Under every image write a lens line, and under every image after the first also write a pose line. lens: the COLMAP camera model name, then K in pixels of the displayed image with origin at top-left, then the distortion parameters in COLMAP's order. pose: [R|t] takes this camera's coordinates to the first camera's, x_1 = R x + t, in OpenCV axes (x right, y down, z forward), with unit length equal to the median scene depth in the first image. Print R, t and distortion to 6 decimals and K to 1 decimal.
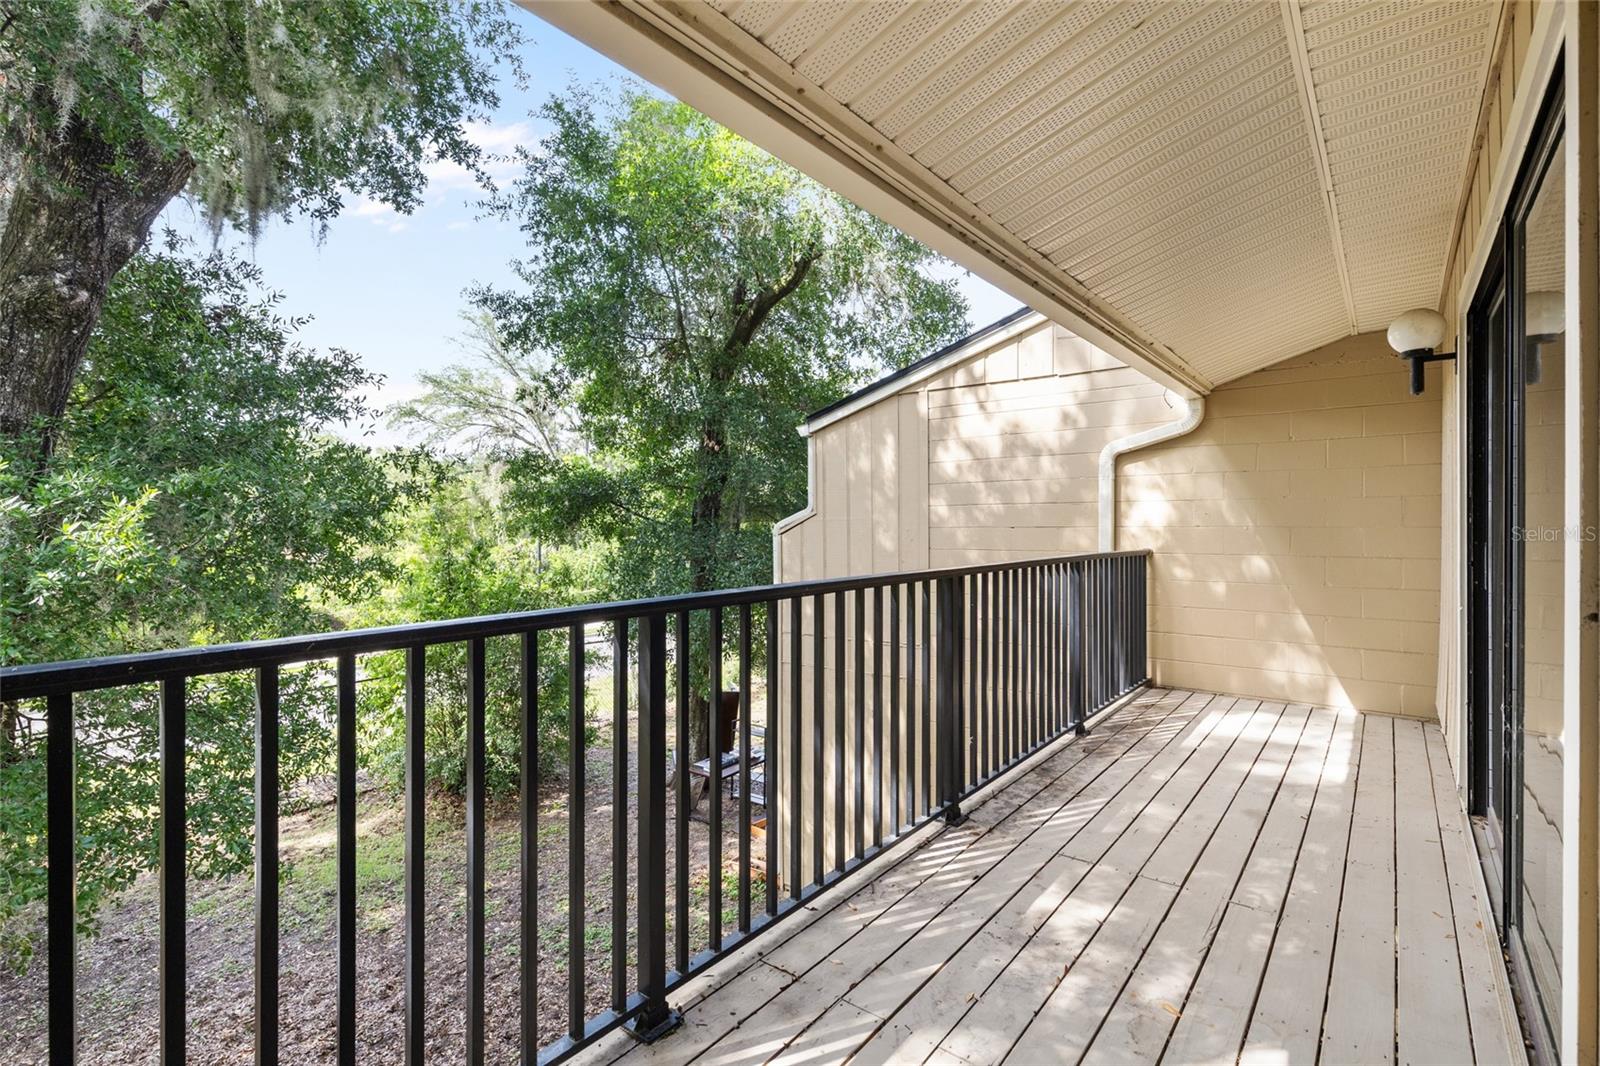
lens RADIAL K [[721.4, 0, 803.5], [0, 721.4, 529.2], [0, 0, 1]] dist [0.007820, -0.001825]
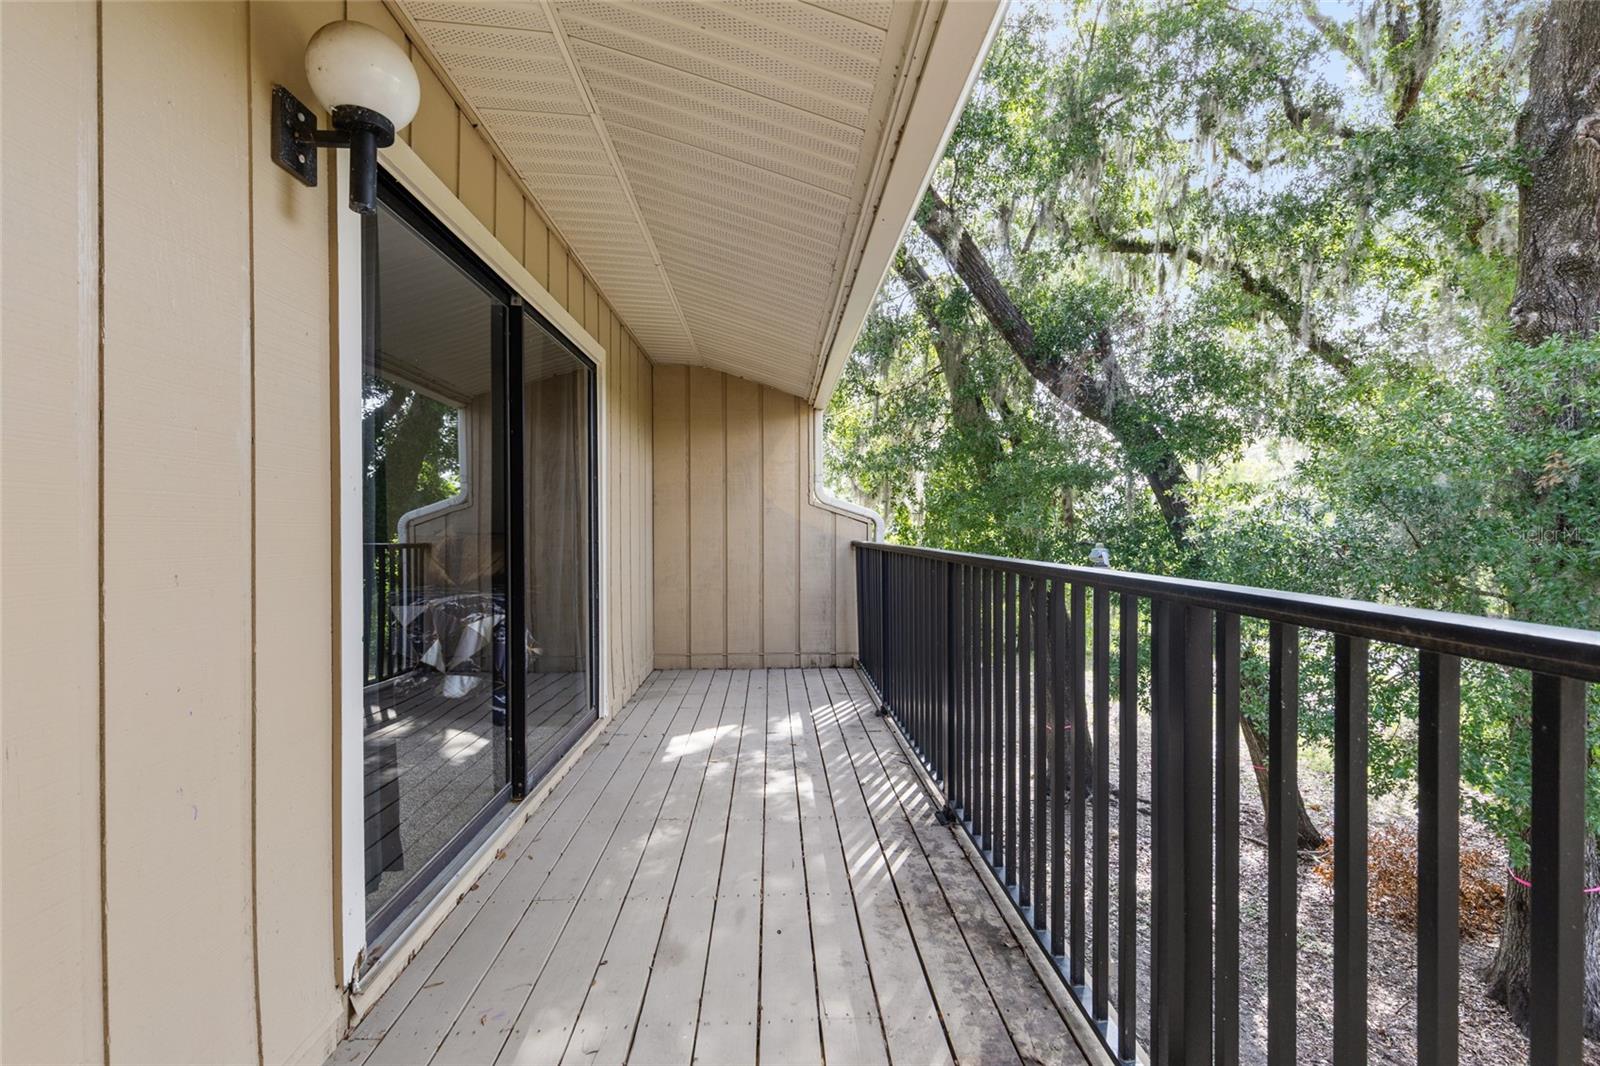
lens RADIAL K [[721.4, 0, 810.9], [0, 721.4, 528.9], [0, 0, 1]] dist [0.007820, -0.001825]
pose [[-0.739424, 0.005646, -0.673216, 1.003544], [-0.000143, 0.999963, 0.008544, 0.018719], [0.673240, 0.006414, -0.739396, 1.625225]]
